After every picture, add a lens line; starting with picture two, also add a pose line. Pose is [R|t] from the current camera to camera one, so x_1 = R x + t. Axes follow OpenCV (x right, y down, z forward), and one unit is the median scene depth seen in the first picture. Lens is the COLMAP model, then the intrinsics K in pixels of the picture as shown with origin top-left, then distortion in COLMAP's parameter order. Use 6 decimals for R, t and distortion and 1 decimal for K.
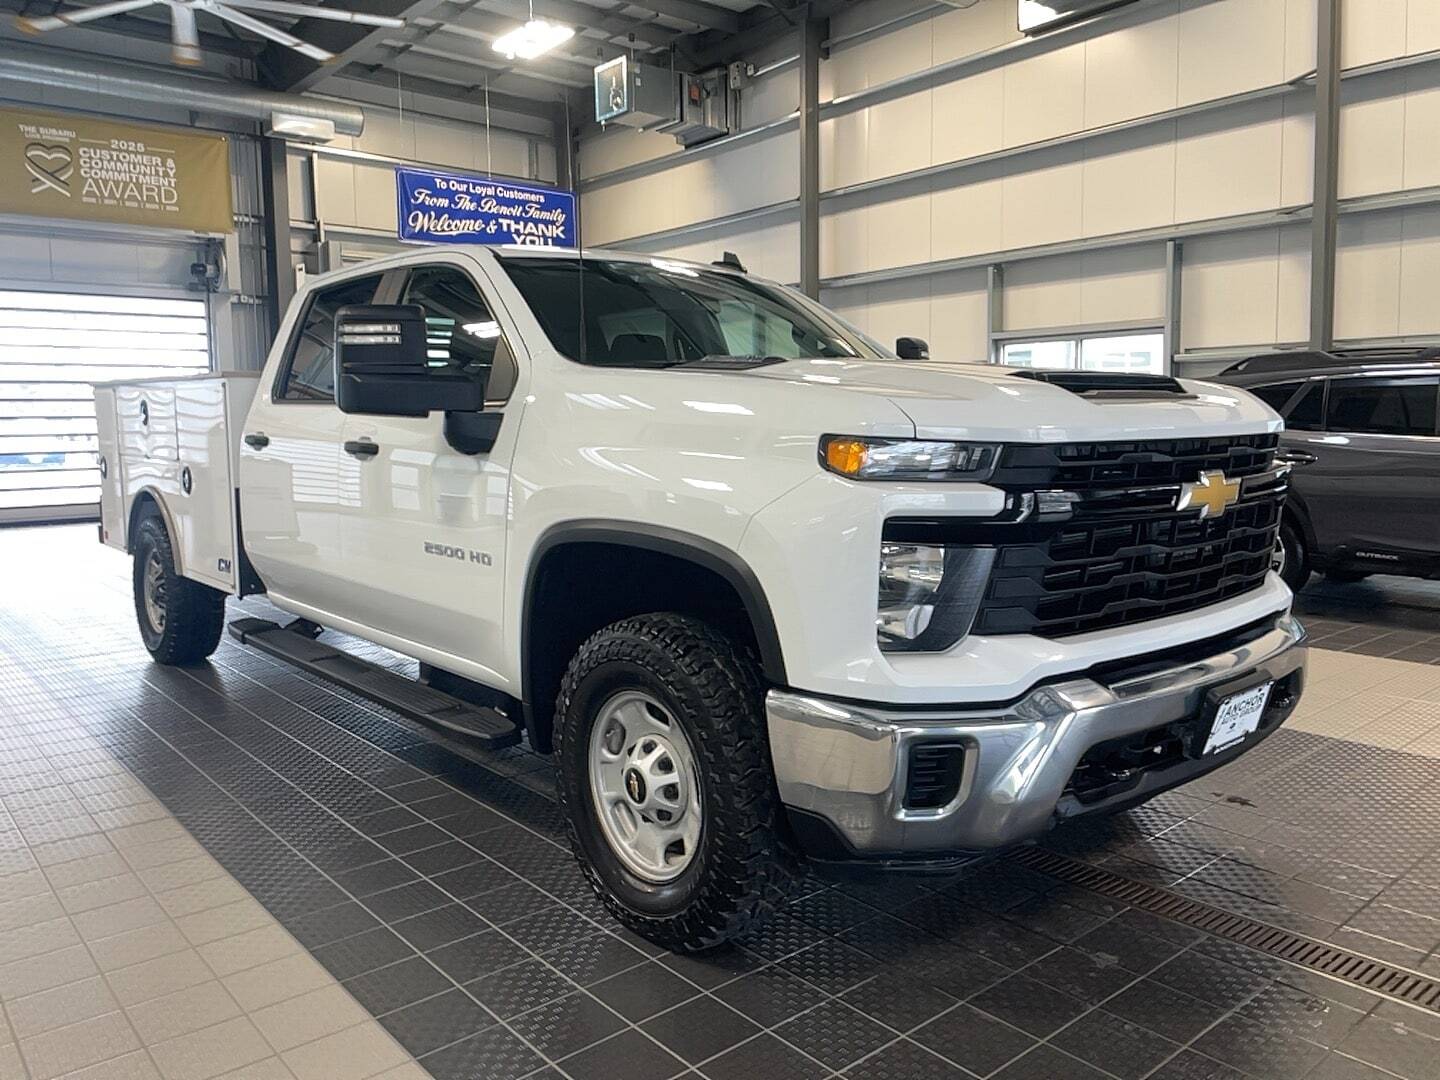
lens RADIAL K [[1100.5, 0, 744.3], [0, 1100.5, 548.0], [0, 0, 1]] dist [0.037692, -0.042171]
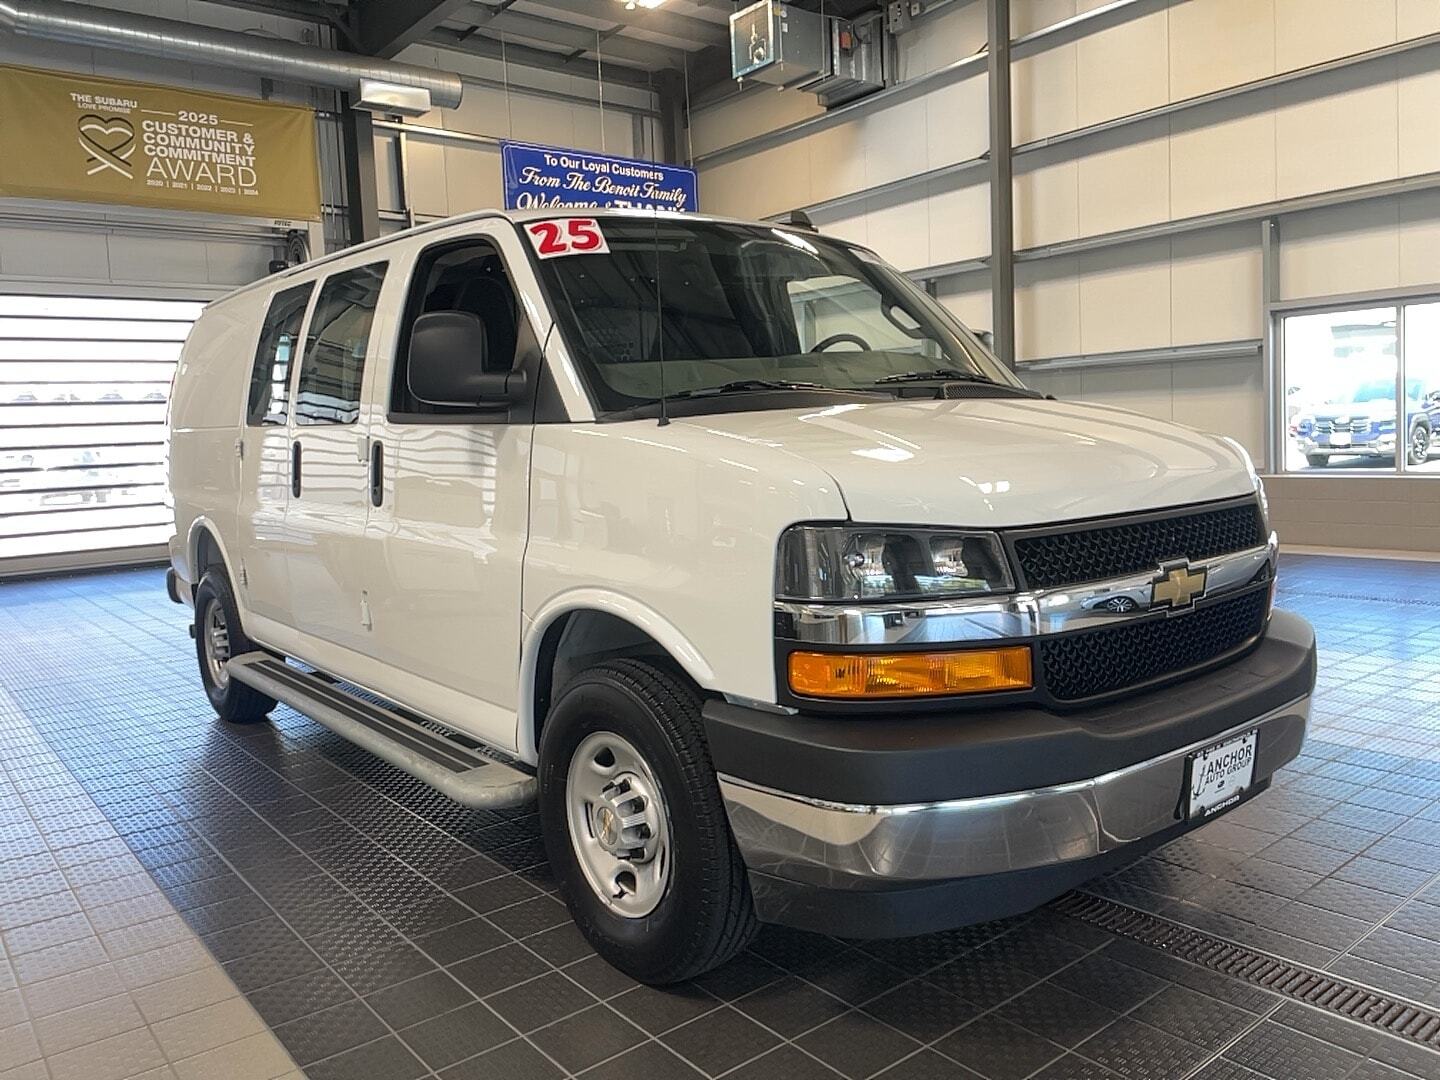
lens RADIAL K [[1100.5, 0, 719.7], [0, 1100.5, 524.7], [0, 0, 1]] dist [0.037692, -0.042171]
pose [[0.998716, -0.028317, -0.042005, -0.116431], [0.027019, 0.999149, -0.031160, -0.018918], [0.042852, 0.029985, 0.998631, 0.164405]]
